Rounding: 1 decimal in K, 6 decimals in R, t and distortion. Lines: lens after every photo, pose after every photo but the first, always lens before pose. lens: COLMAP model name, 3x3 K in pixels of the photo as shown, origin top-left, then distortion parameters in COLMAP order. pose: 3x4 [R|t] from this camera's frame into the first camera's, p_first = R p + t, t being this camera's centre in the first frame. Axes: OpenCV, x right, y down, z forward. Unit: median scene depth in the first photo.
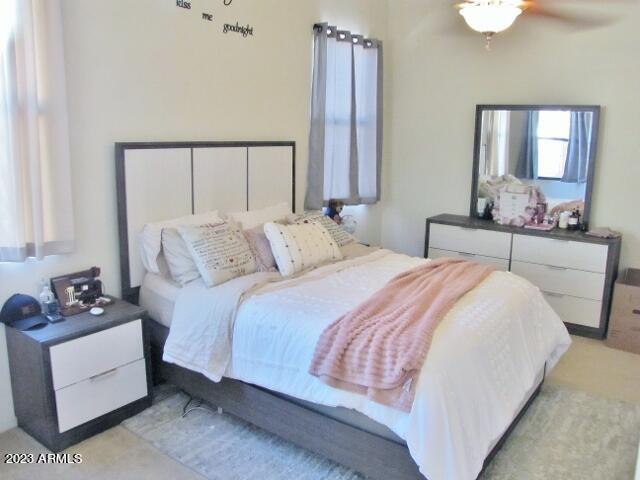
lens RADIAL K [[534.7, 0, 319.9], [0, 534.7, 236.4], [0, 0, 1]] dist [-0.090285, -0.001209]
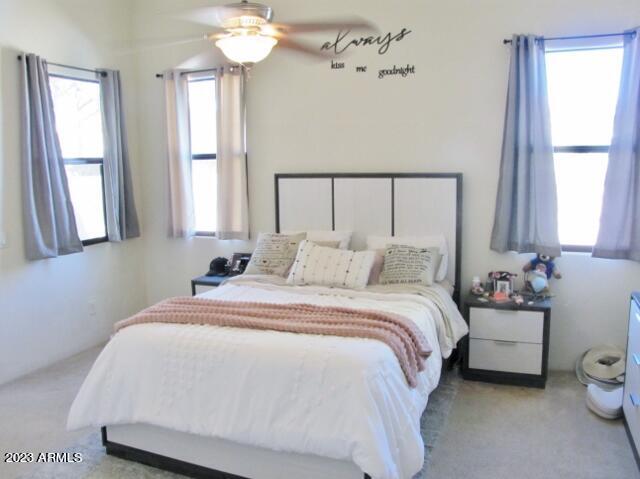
lens RADIAL K [[534.7, 0, 320.0], [0, 534.7, 240.5], [0, 0, 1]] dist [-0.090285, -0.001209]
pose [[0.236669, 0.128861, -0.963007, 0.975289], [-0.160229, 0.982771, 0.092127, -0.130062], [0.958287, 0.132498, 0.253239, 0.651955]]
